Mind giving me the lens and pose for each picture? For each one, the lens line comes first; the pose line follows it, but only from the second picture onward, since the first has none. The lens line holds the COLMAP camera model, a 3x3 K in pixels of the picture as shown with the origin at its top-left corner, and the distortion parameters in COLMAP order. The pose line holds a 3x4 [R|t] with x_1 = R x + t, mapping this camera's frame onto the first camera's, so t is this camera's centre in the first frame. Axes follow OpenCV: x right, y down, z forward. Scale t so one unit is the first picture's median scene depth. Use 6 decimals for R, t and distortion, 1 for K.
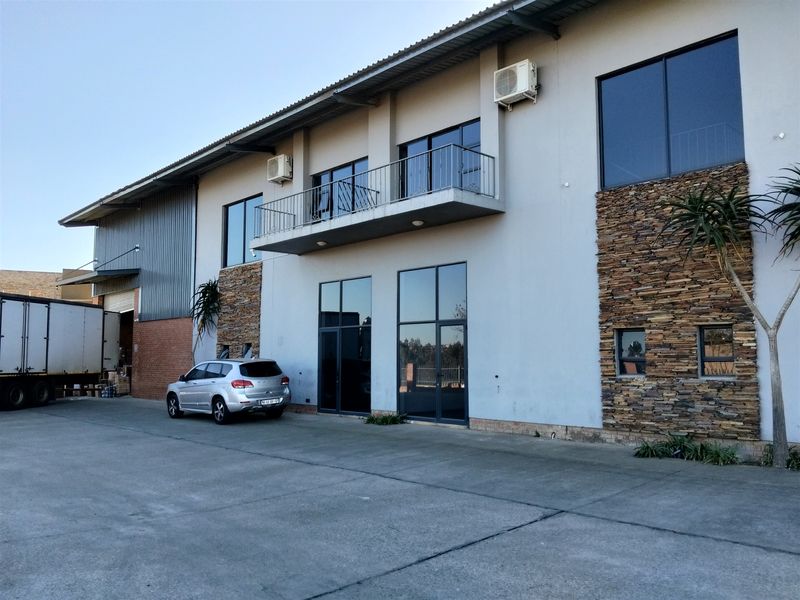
lens RADIAL K [[633.2, 0, 402.0], [0, 633.2, 306.1], [0, 0, 1]] dist [0.006539, -0.008259]
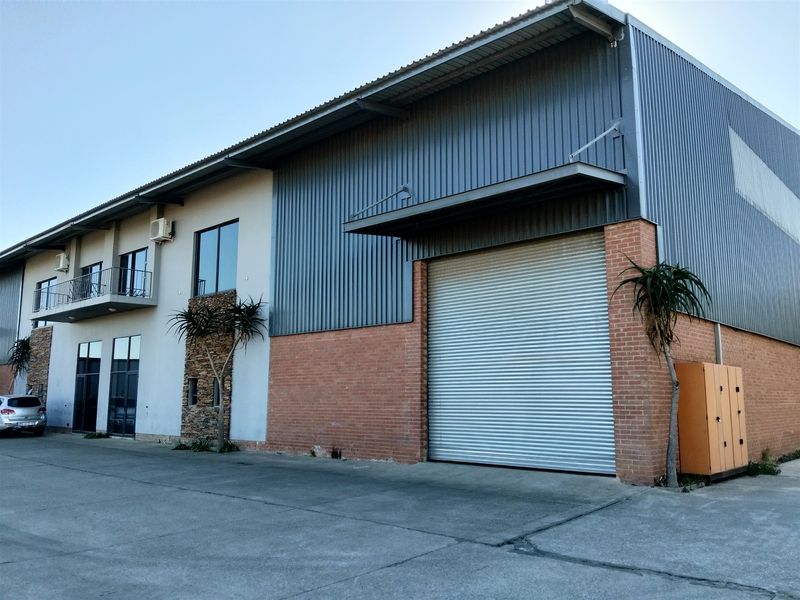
lens RADIAL K [[642.4, 0, 399.5], [0, 642.4, 295.7], [0, 0, 1]] dist [0.045345, -0.116599]
pose [[0.998538, 0.007611, 0.053515, 0.591702], [-0.003950, 0.997666, -0.068173, -0.052927], [-0.053909, 0.067862, 0.996237, -0.593862]]
